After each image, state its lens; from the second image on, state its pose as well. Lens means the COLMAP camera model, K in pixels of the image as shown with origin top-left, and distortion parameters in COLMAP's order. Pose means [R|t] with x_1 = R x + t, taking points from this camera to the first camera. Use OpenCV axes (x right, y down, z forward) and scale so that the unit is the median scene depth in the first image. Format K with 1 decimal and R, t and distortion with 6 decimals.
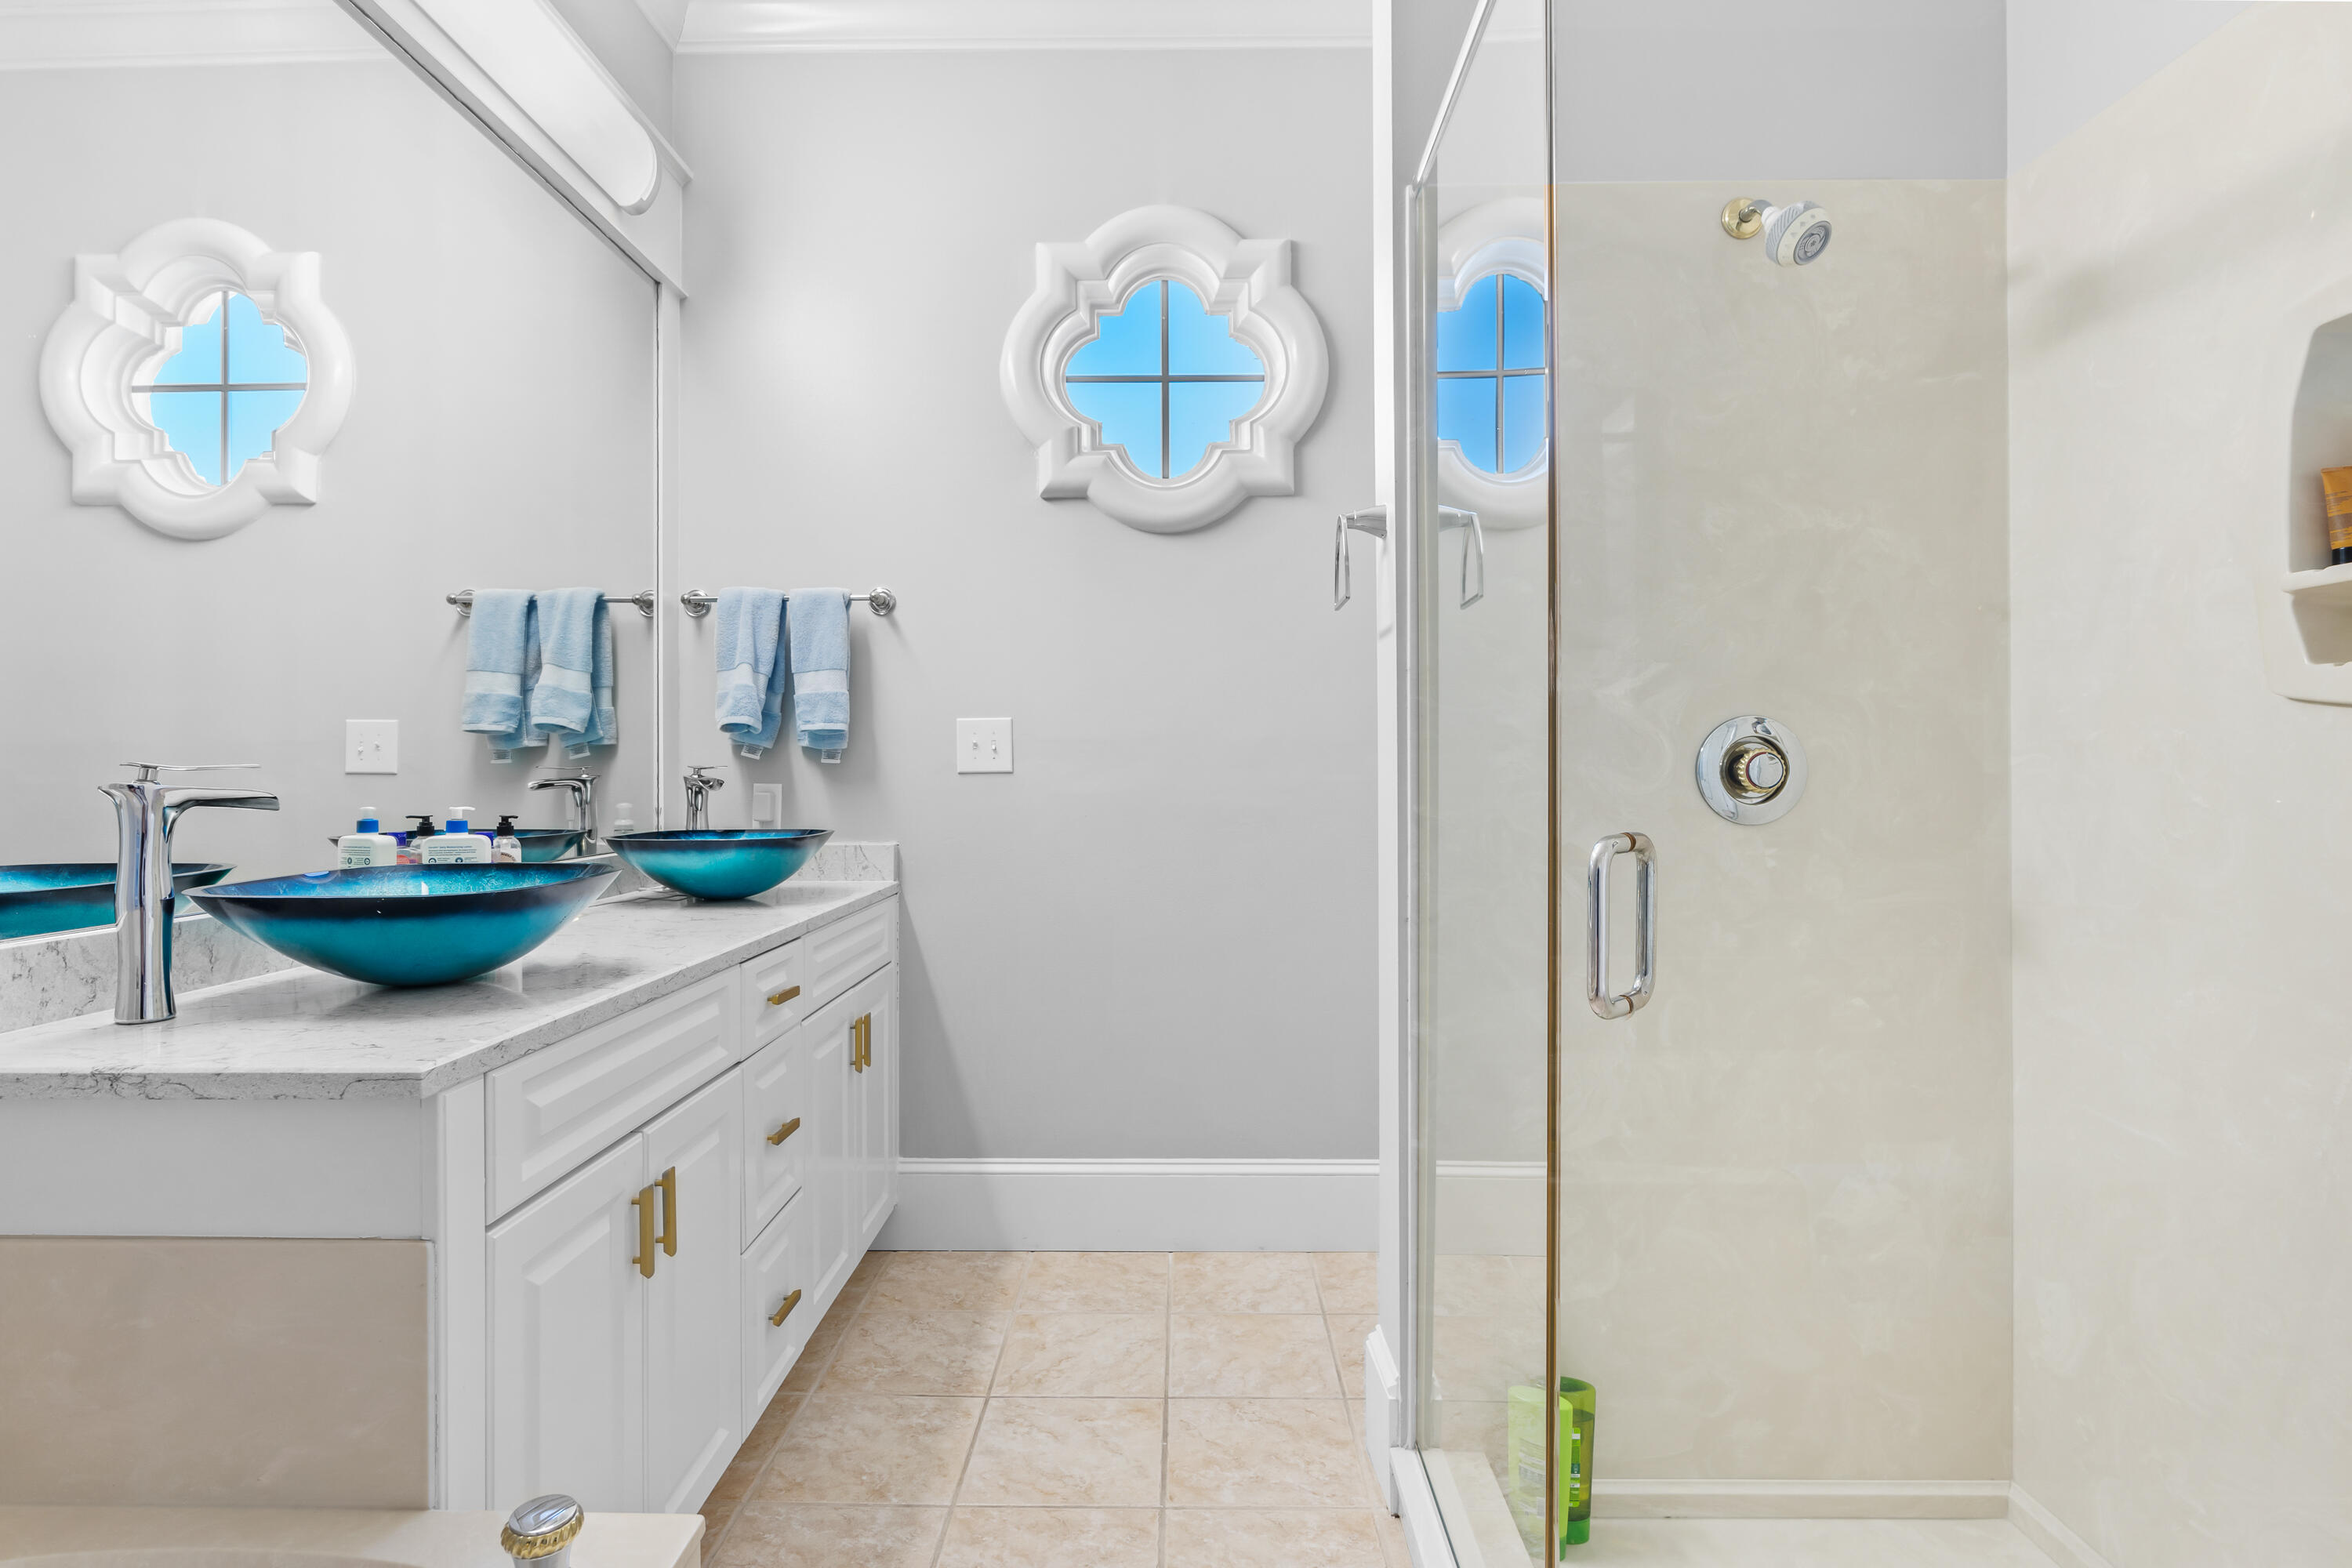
lens RADIAL K [[1186.6, 0, 1174.4], [0, 1186.6, 776.9], [0, 0, 1]] dist [-0.004887, 0.000334]
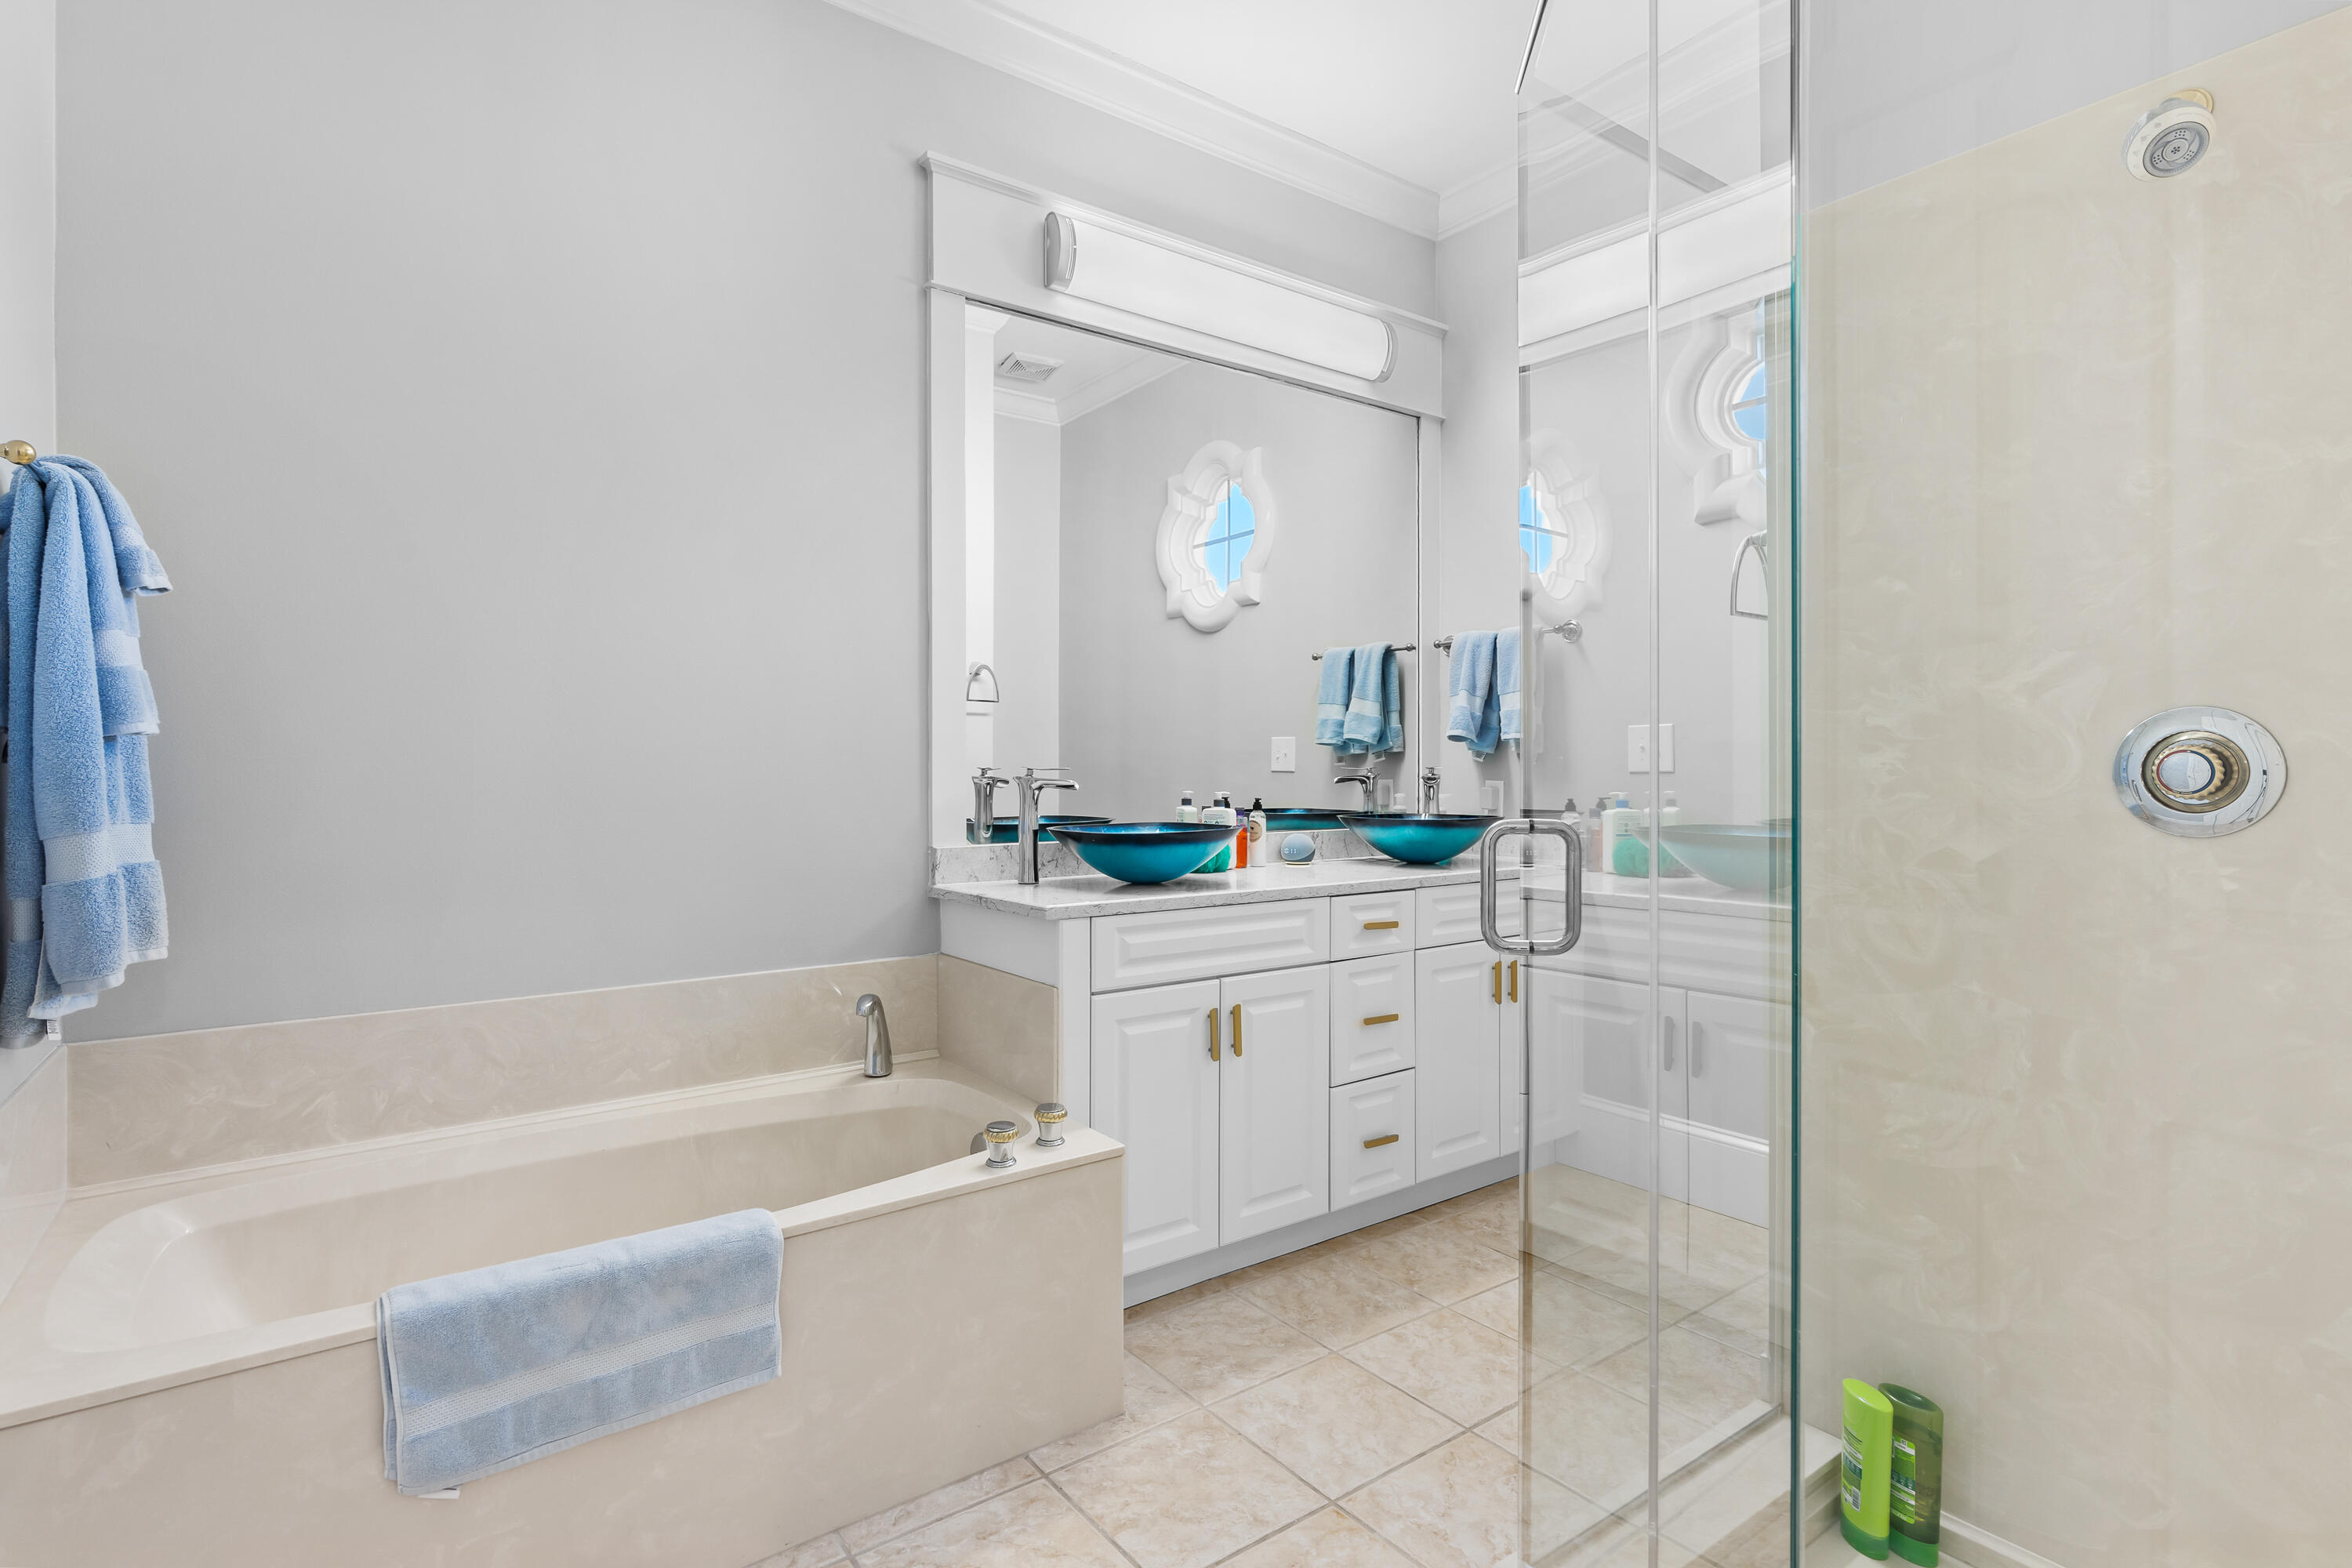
lens RADIAL K [[1165.6, 0, 1174.6], [0, 1165.6, 776.5], [0, 0, 1]] dist [-0.003431, 0.001546]
pose [[0.603595, 0.005923, -0.797269, 0.477055], [-0.005097, 0.999981, 0.003570, -0.001338], [0.797275, 0.001909, 0.603614, -0.045071]]
